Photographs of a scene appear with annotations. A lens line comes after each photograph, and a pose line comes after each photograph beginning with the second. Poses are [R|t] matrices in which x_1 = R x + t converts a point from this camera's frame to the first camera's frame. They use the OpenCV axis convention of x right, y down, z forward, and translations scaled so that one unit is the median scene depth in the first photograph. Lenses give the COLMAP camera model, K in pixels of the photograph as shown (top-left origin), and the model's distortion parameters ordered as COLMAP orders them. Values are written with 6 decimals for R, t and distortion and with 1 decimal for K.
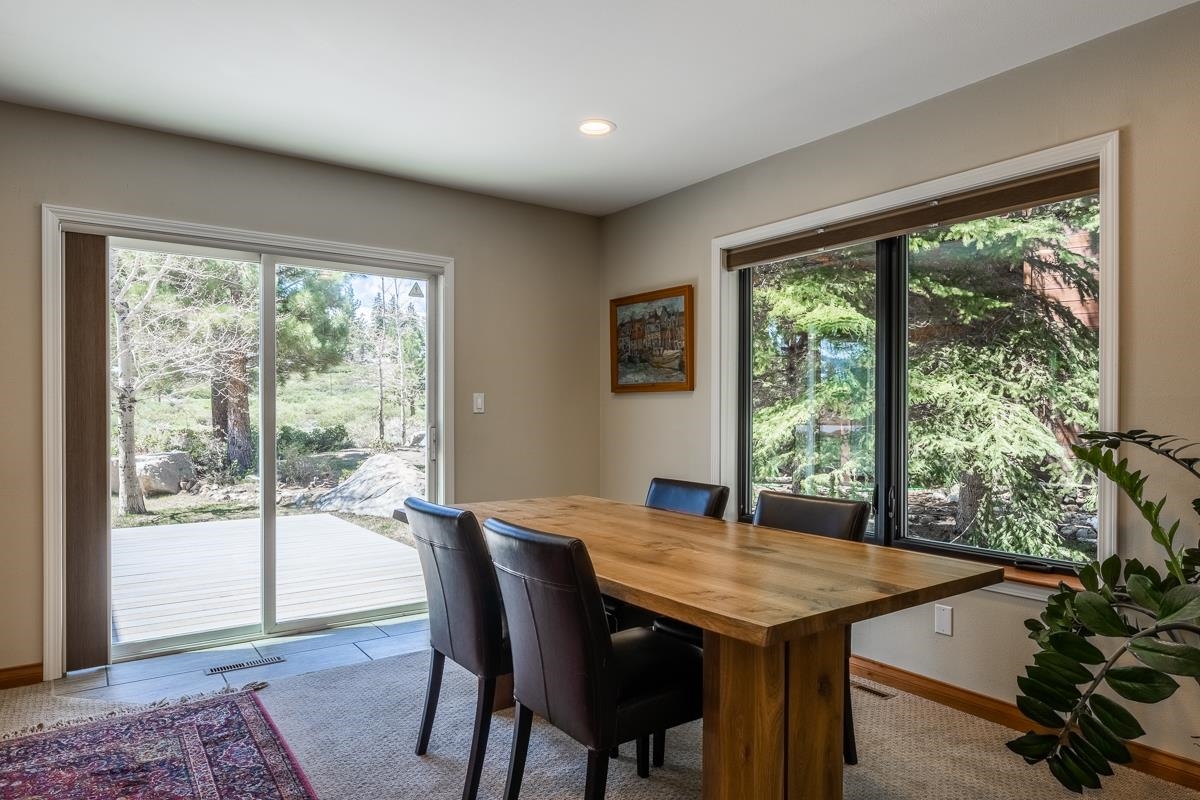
lens RADIAL K [[718.7, 0, 603.4], [0, 718.7, 422.5], [0, 0, 1]] dist [0.001429, -0.000713]
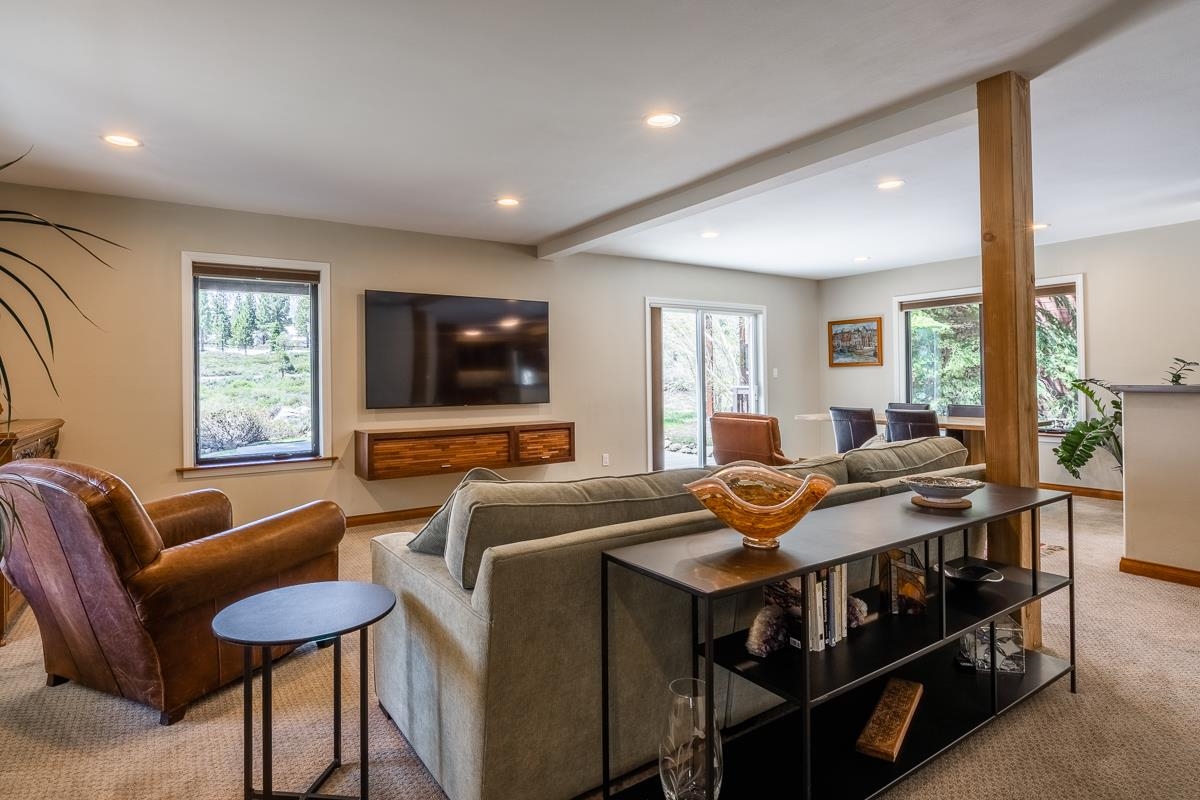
lens RADIAL K [[639.8, 0, 591.1], [0, 639.8, 376.4], [0, 0, 1]] dist [-0.000459, -0.000582]
pose [[0.999485, -0.015406, -0.028135, -0.686965], [0.014847, 0.999691, -0.019949, 0.012604], [0.028433, 0.019521, 0.999405, -0.932477]]
